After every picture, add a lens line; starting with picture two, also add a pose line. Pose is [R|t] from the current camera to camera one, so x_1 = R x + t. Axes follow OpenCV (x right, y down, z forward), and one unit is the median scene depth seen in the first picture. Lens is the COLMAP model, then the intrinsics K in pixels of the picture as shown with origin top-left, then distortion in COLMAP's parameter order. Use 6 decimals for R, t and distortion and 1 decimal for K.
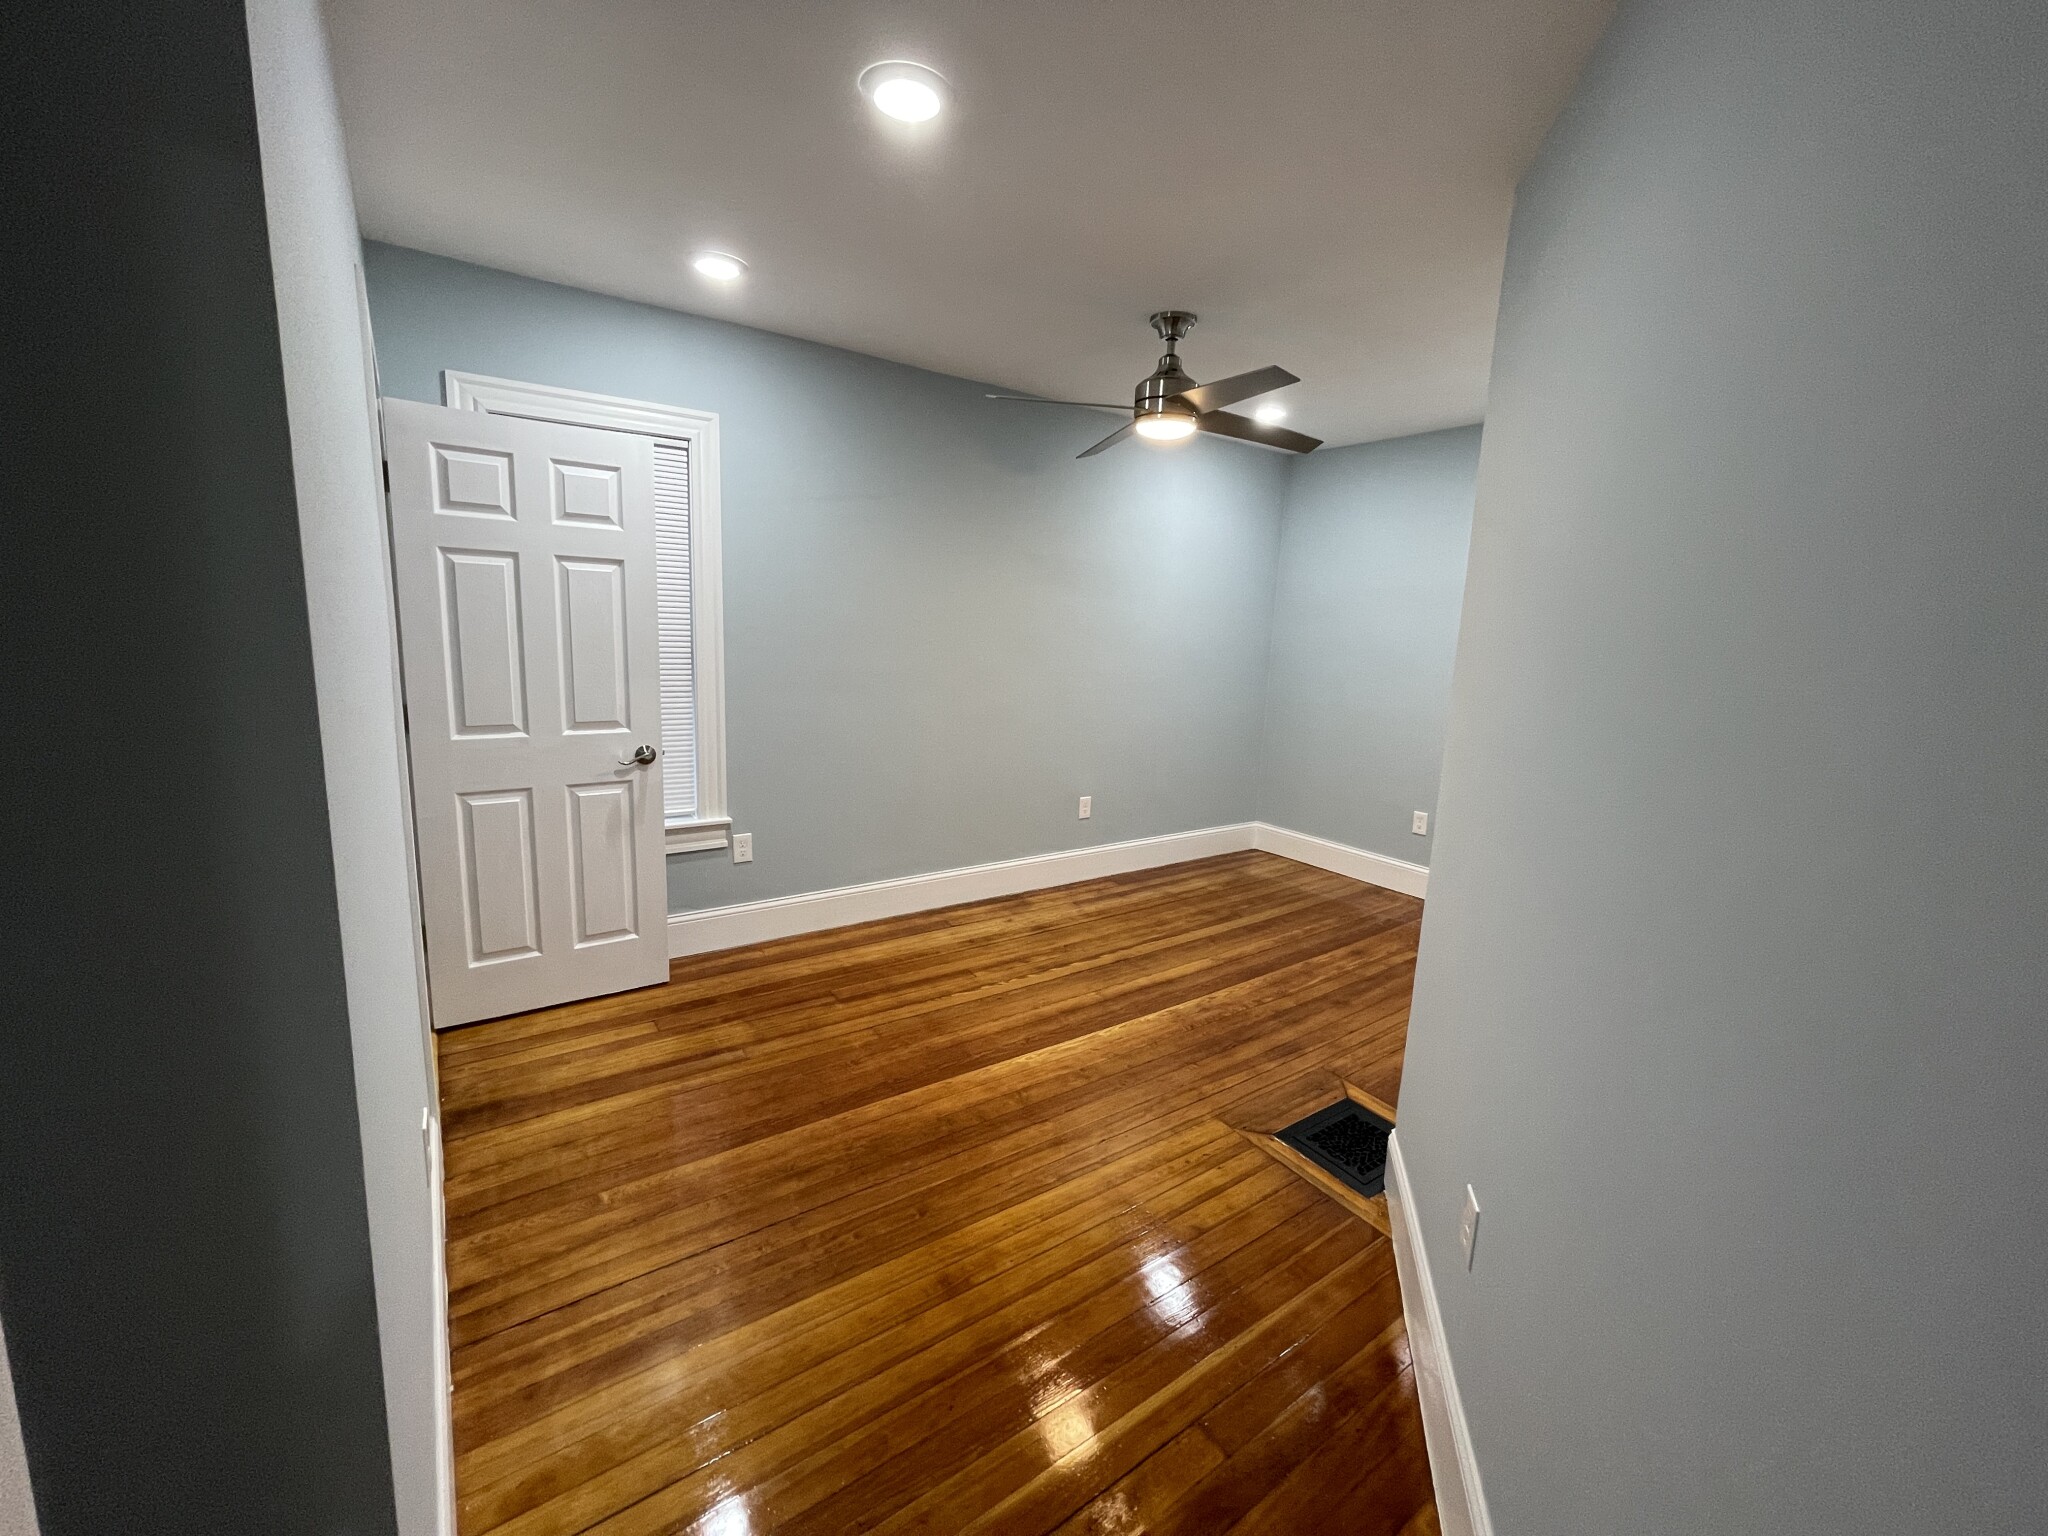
lens RADIAL K [[823.9, 0, 1019.8], [0, 823.9, 768.7], [0, 0, 1]] dist [-0.001507, 0.000403]
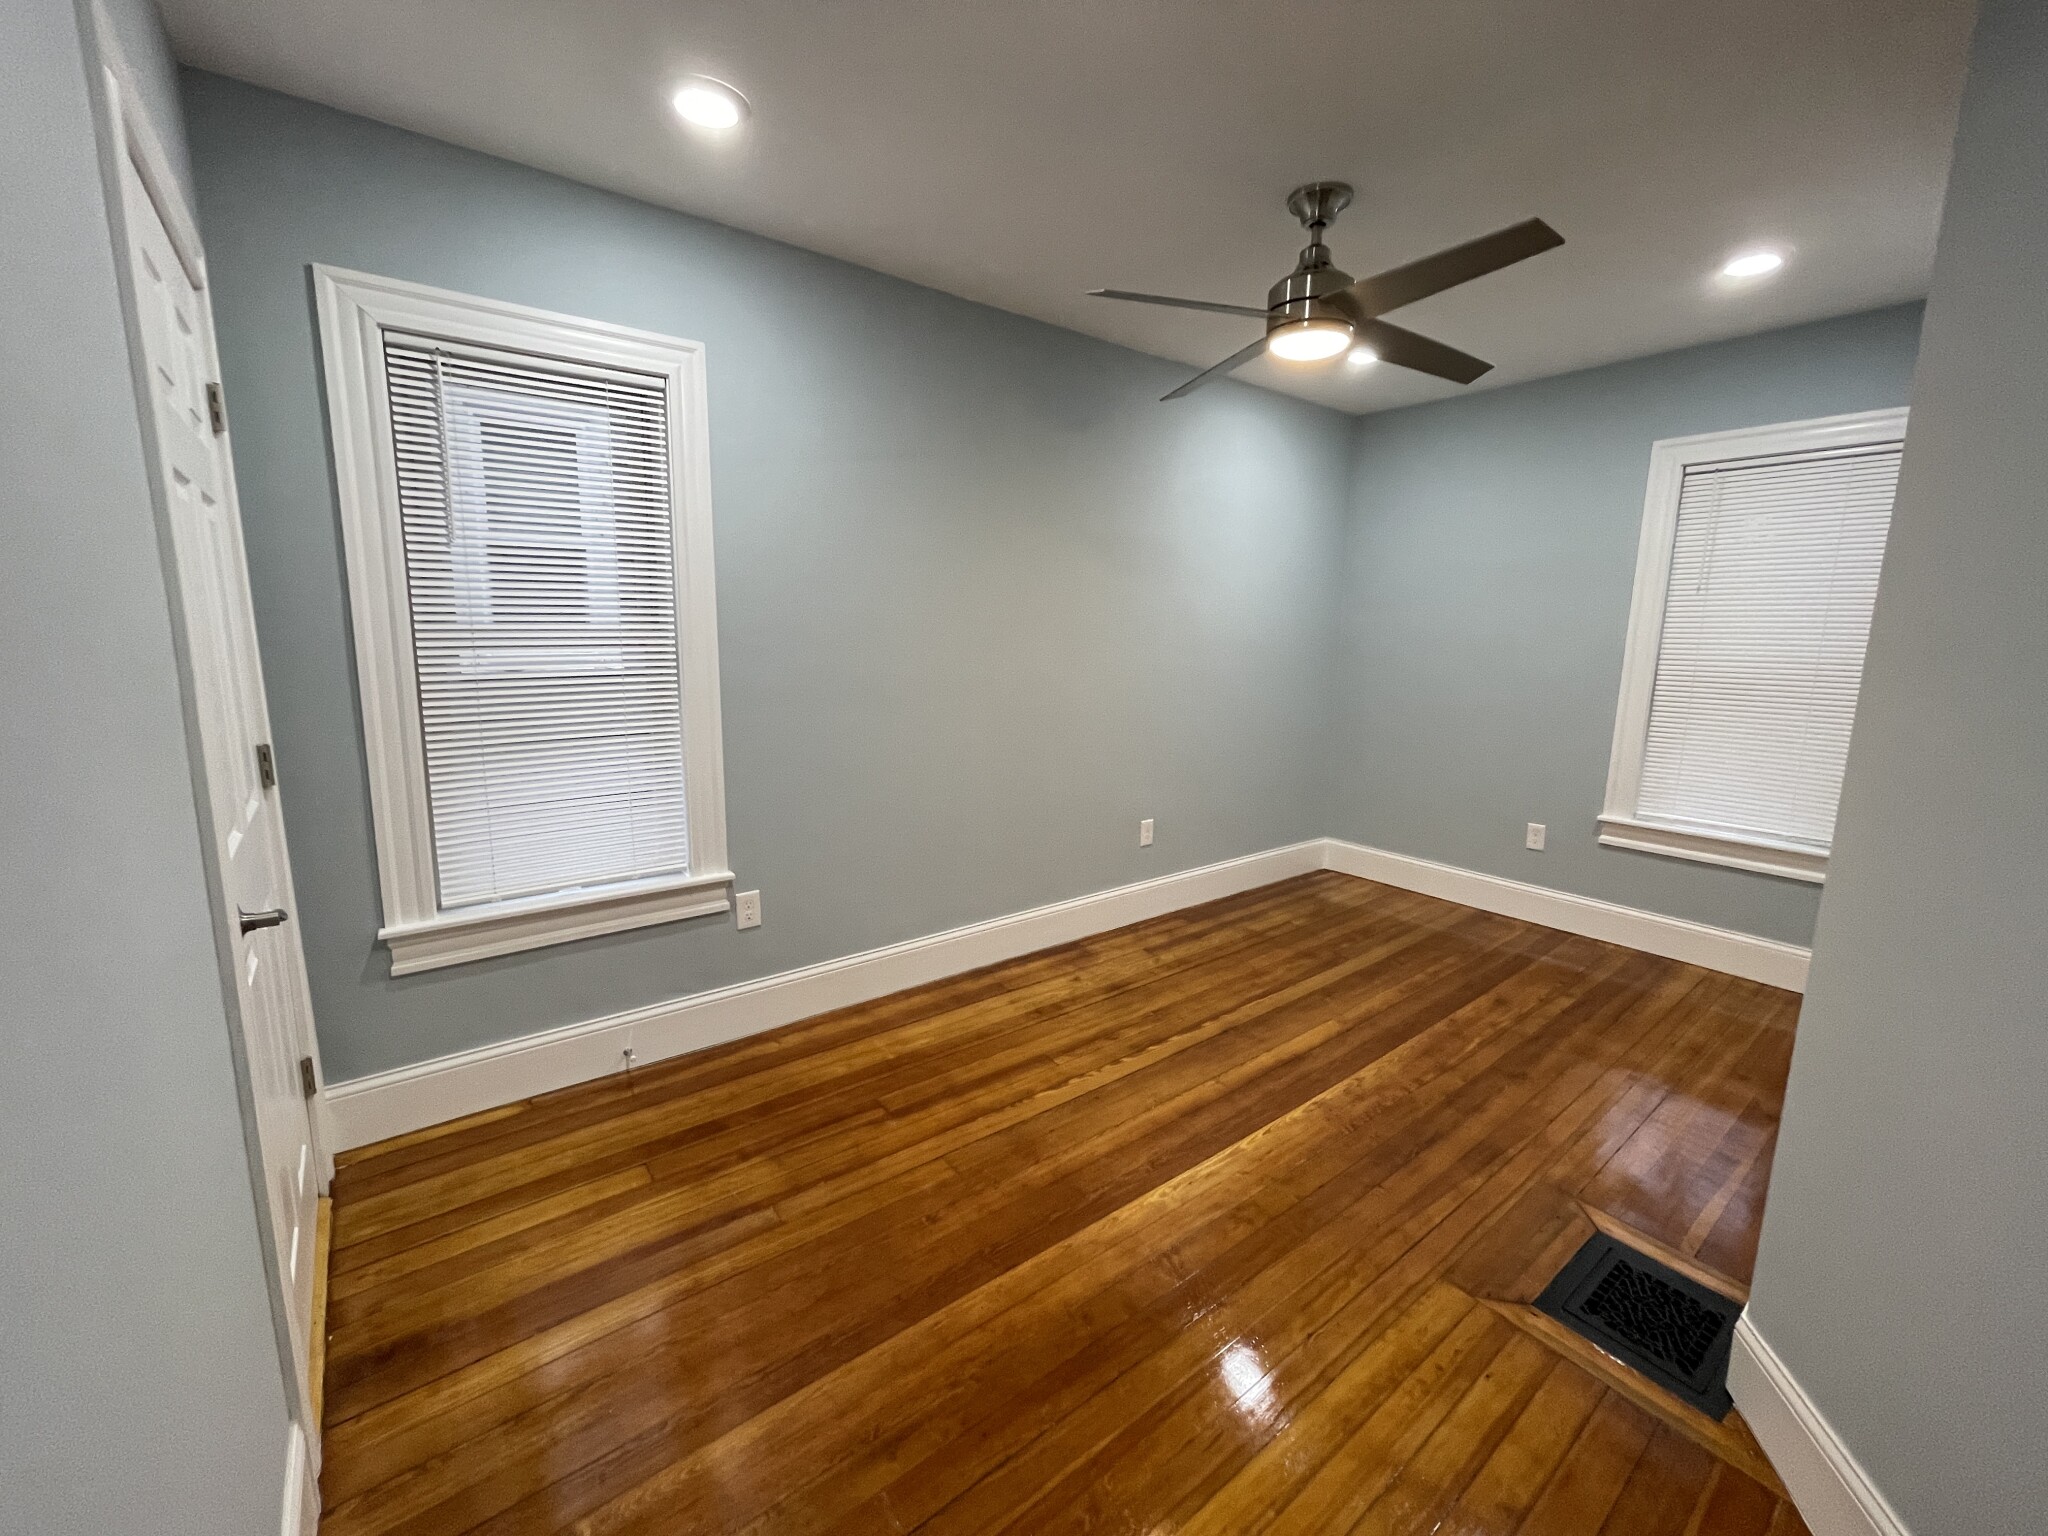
lens RADIAL K [[826.6, 0, 1019.0], [0, 826.6, 769.8], [0, 0, 1]] dist [-0.016452, 0.012791]
pose [[0.998696, -0.033558, 0.038468, -0.119626], [0.033737, 0.999423, -0.004026, -0.026742], [-0.038311, 0.005319, 0.999252, 0.237674]]
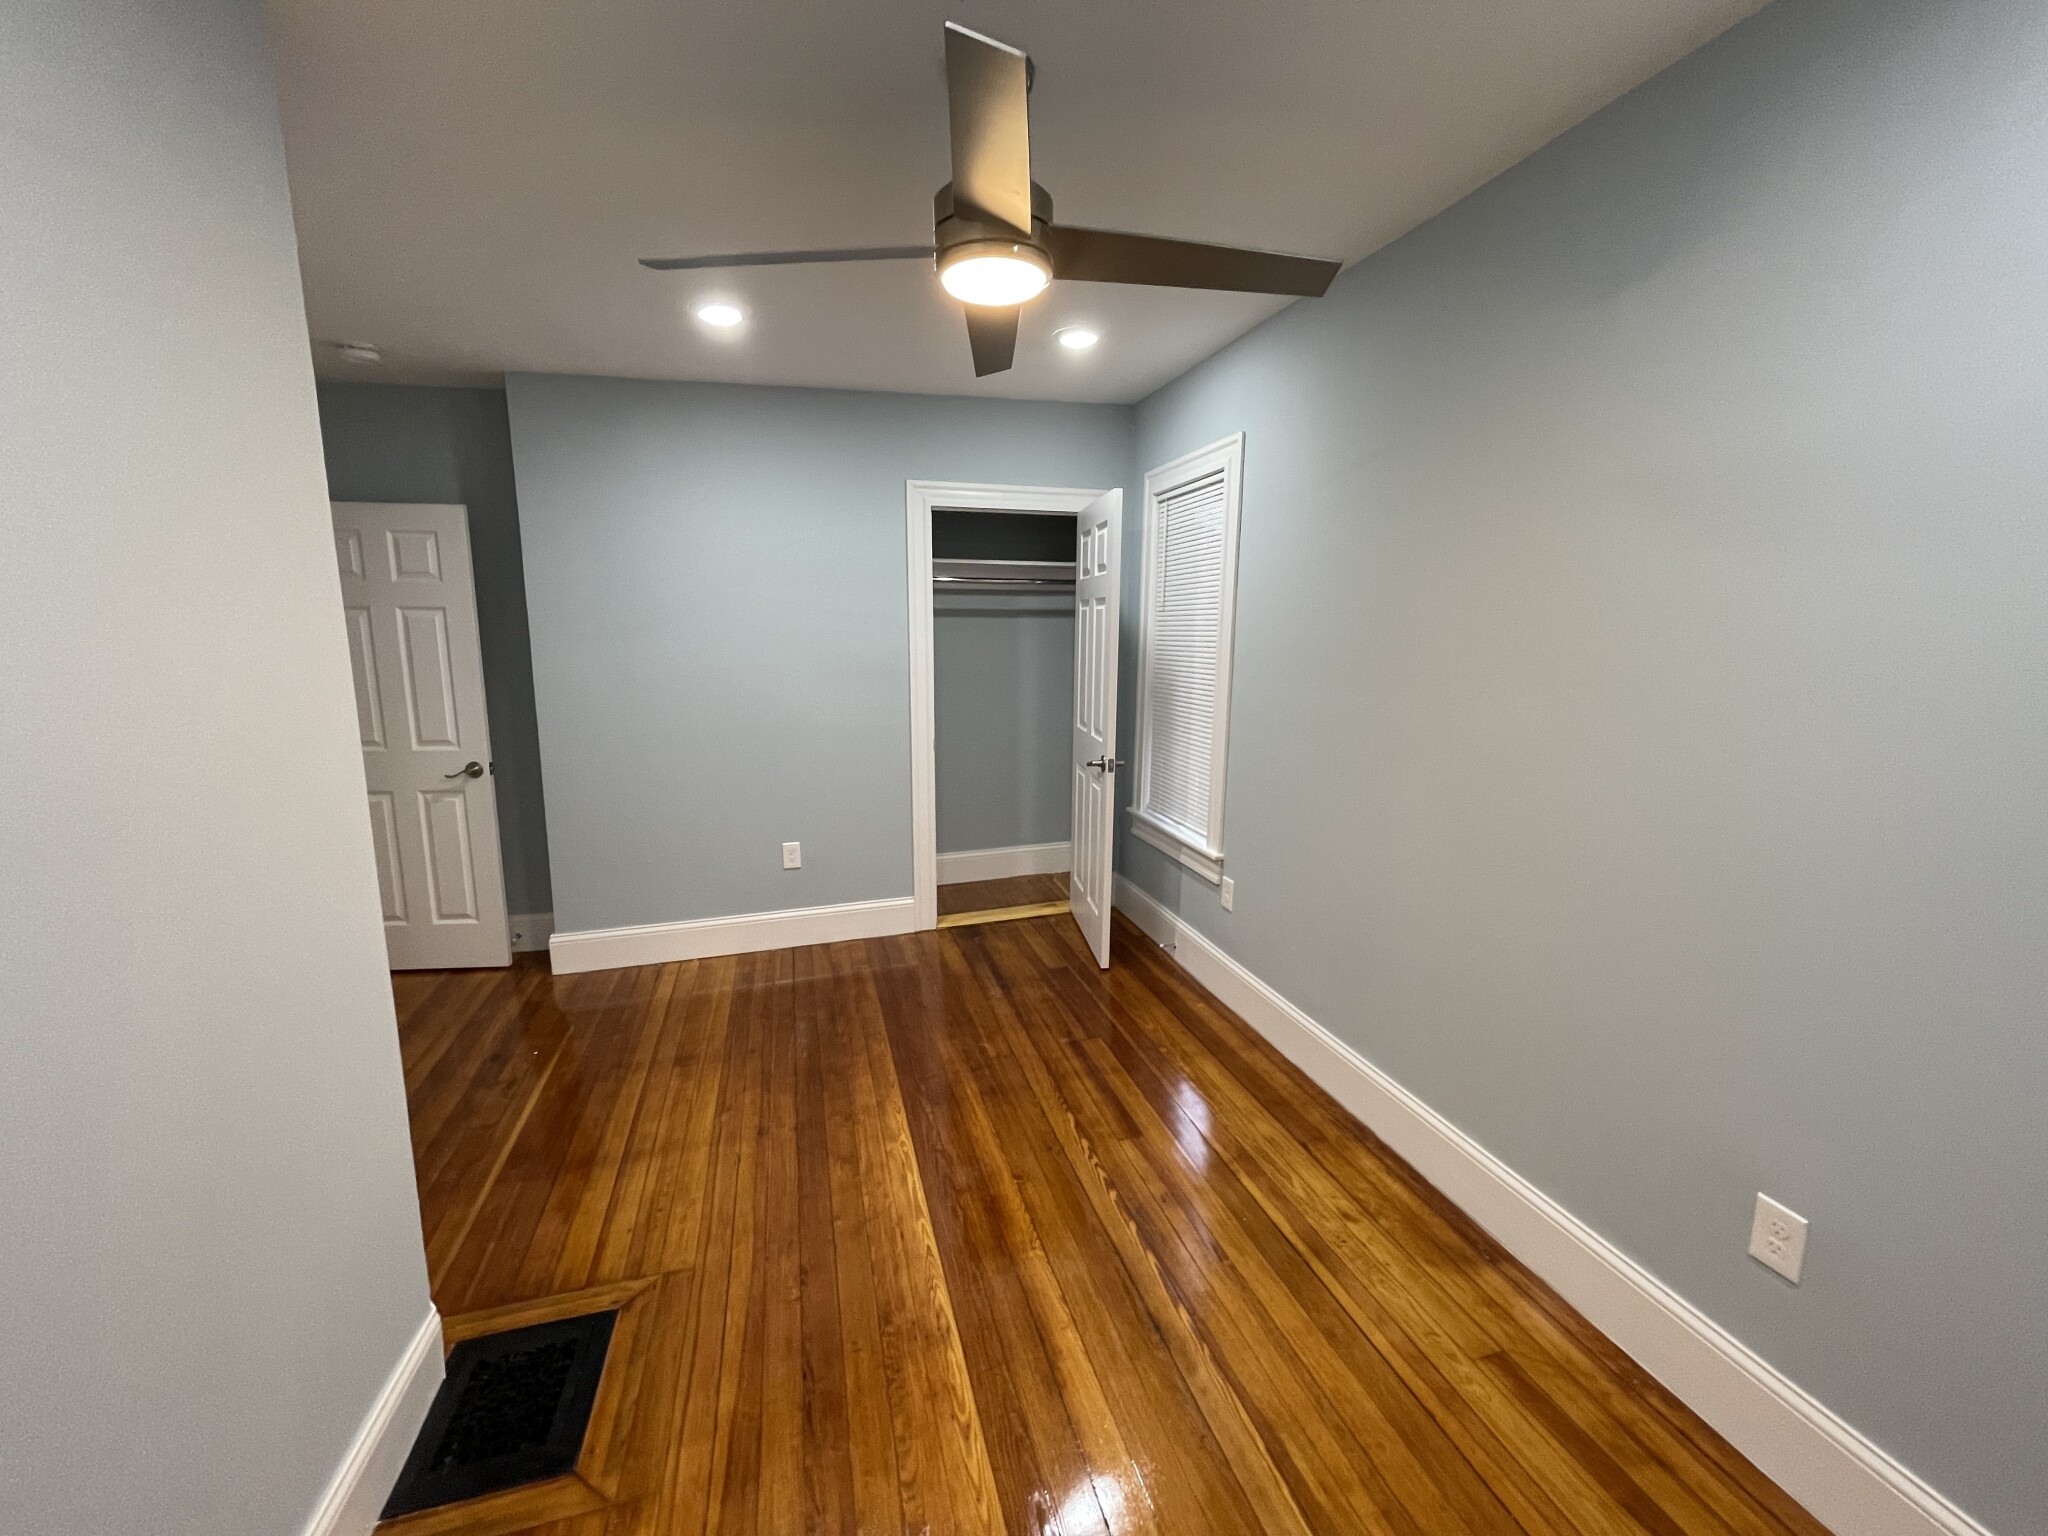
lens RADIAL K [[836.2, 0, 1014.7], [0, 836.2, 758.3], [0, 0, 1]] dist [-0.001196, 0.000038]
pose [[-0.340922, 0.112079, -0.933387, 0.664354], [-0.187641, 0.964776, 0.184385, -0.196581], [0.921175, 0.238002, -0.307883, 1.146860]]
